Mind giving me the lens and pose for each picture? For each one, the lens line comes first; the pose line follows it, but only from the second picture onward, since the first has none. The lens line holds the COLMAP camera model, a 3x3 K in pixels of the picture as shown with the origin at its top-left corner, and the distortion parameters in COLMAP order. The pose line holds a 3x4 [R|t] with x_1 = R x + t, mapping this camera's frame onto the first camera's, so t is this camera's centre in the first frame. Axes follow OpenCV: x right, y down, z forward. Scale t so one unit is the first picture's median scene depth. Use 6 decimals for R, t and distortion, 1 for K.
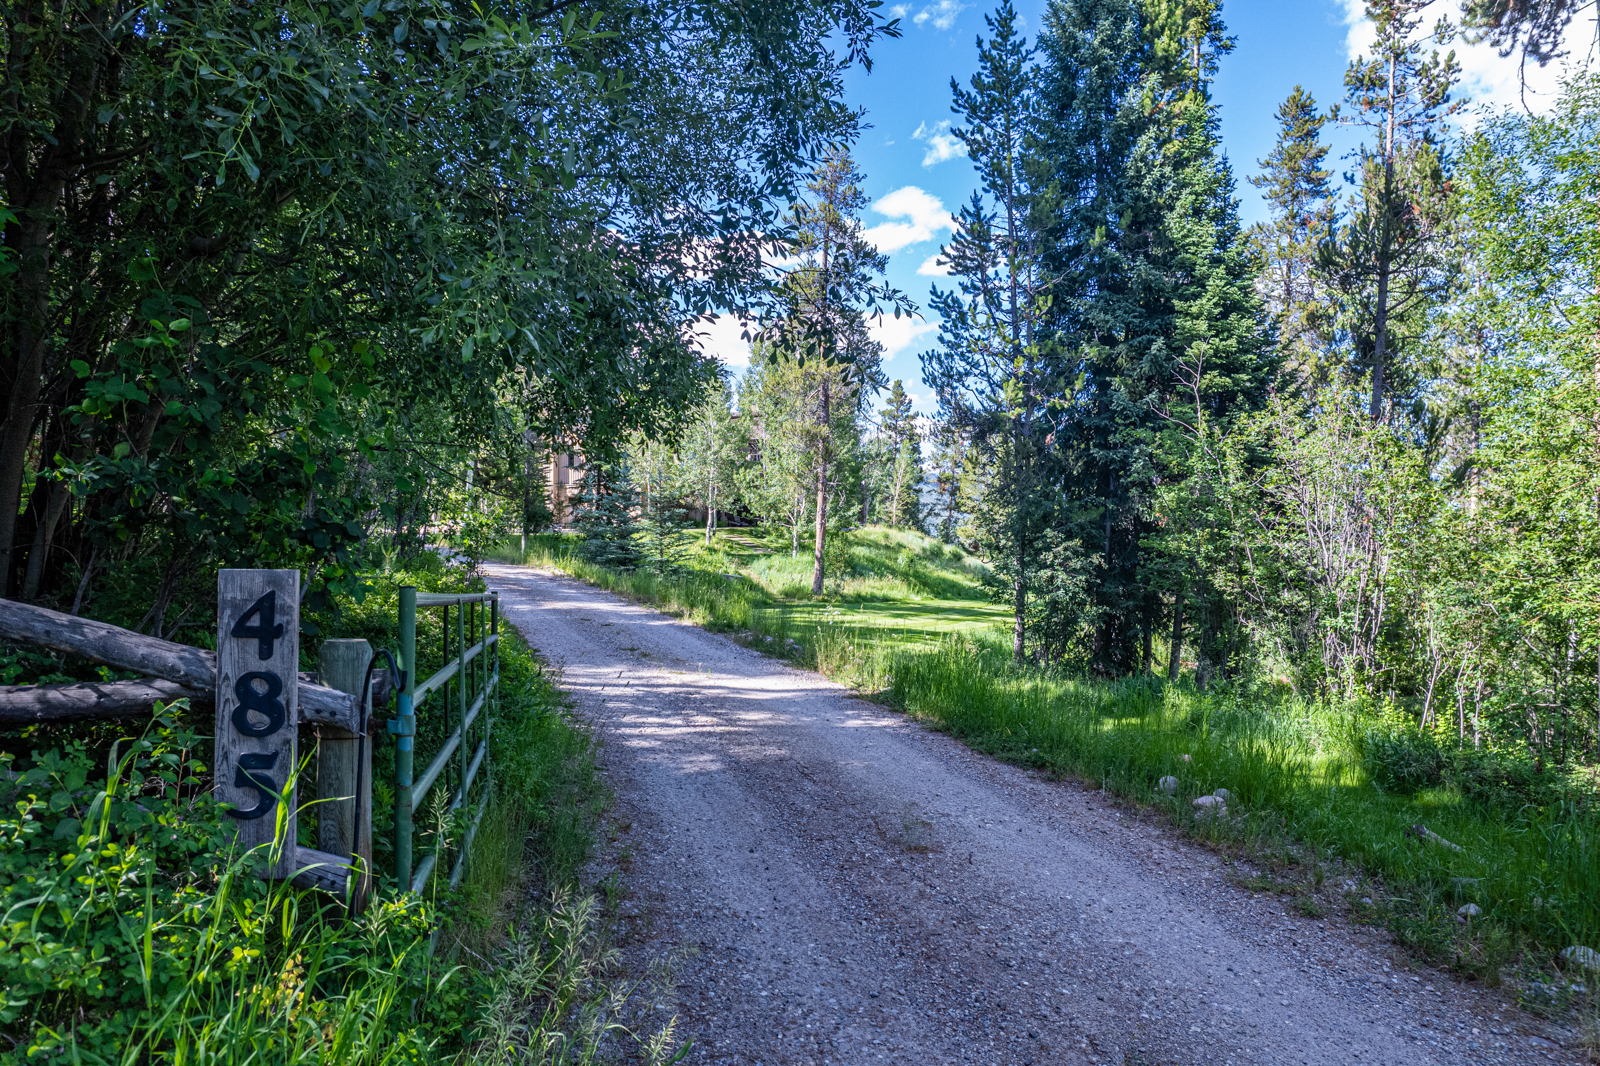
lens RADIAL K [[1008.4, 0, 799.8], [0, 1008.4, 546.0], [0, 0, 1]] dist [-0.066561, 0.052618]
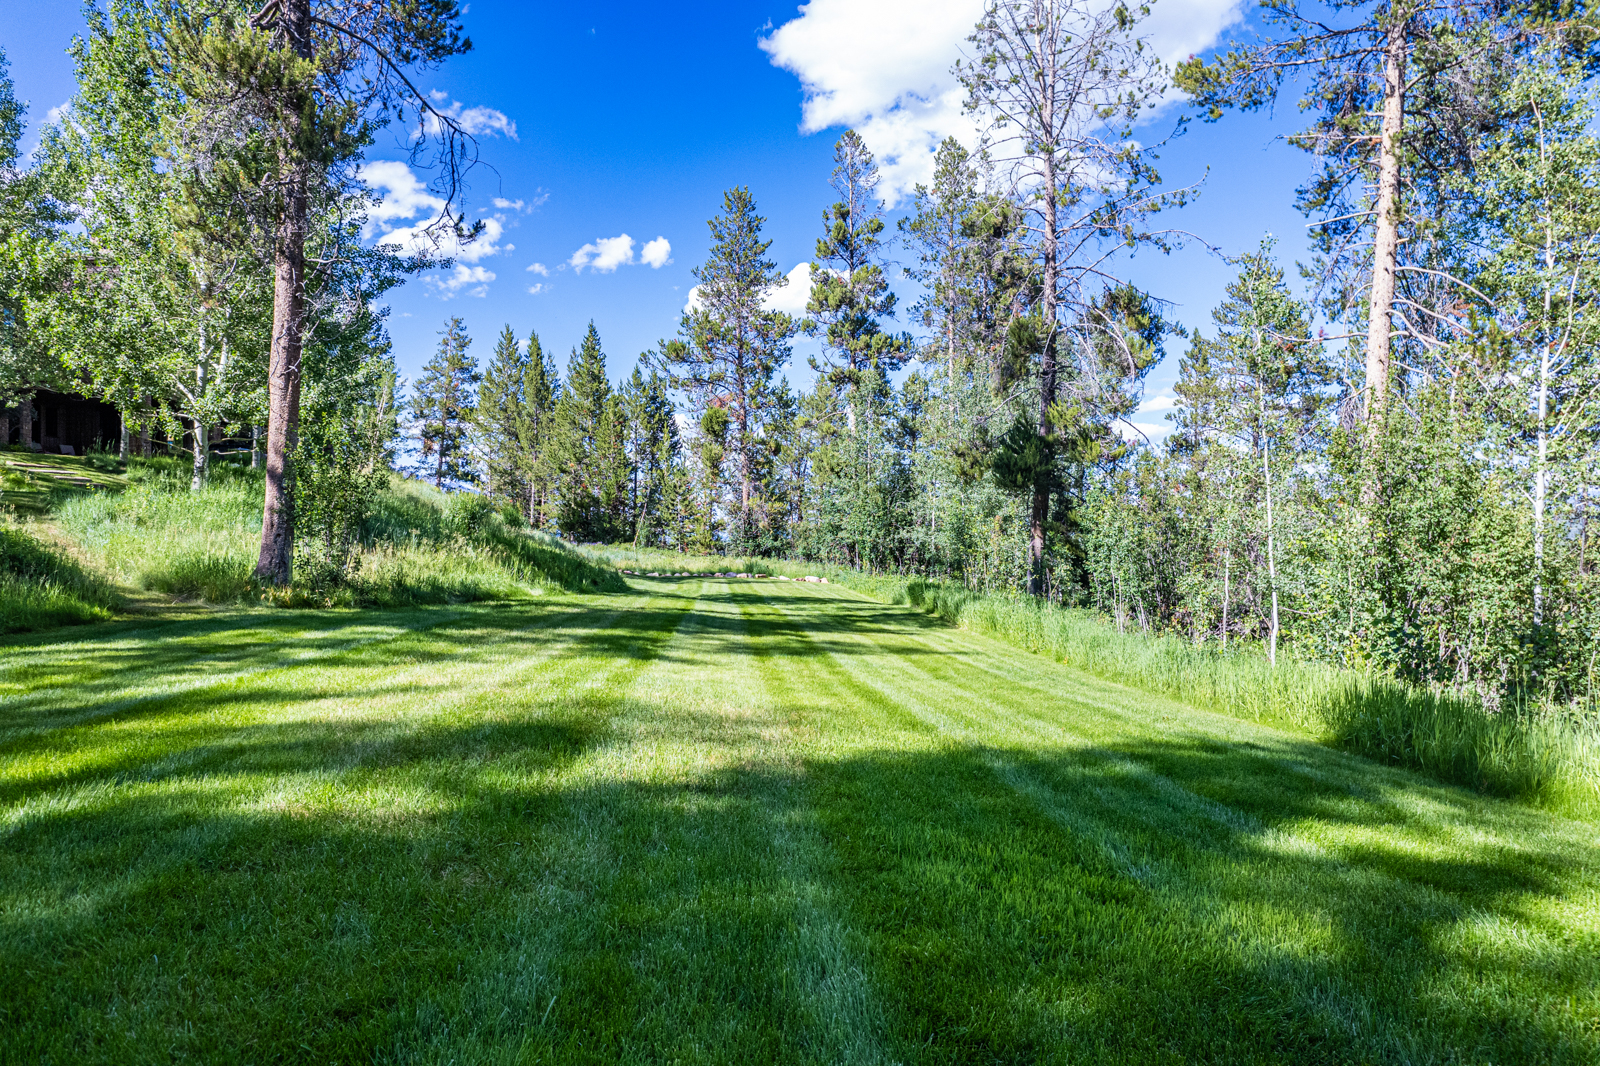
lens RADIAL K [[1008.4, 0, 799.8], [0, 1008.4, 546.0], [0, 0, 1]] dist [-0.066561, 0.052618]
pose [[0.855127, -0.004361, 0.518400, -0.003996], [0.004424, 0.999990, 0.001114, 0.033117], [-0.518399, 0.001341, 0.855138, 0.585216]]
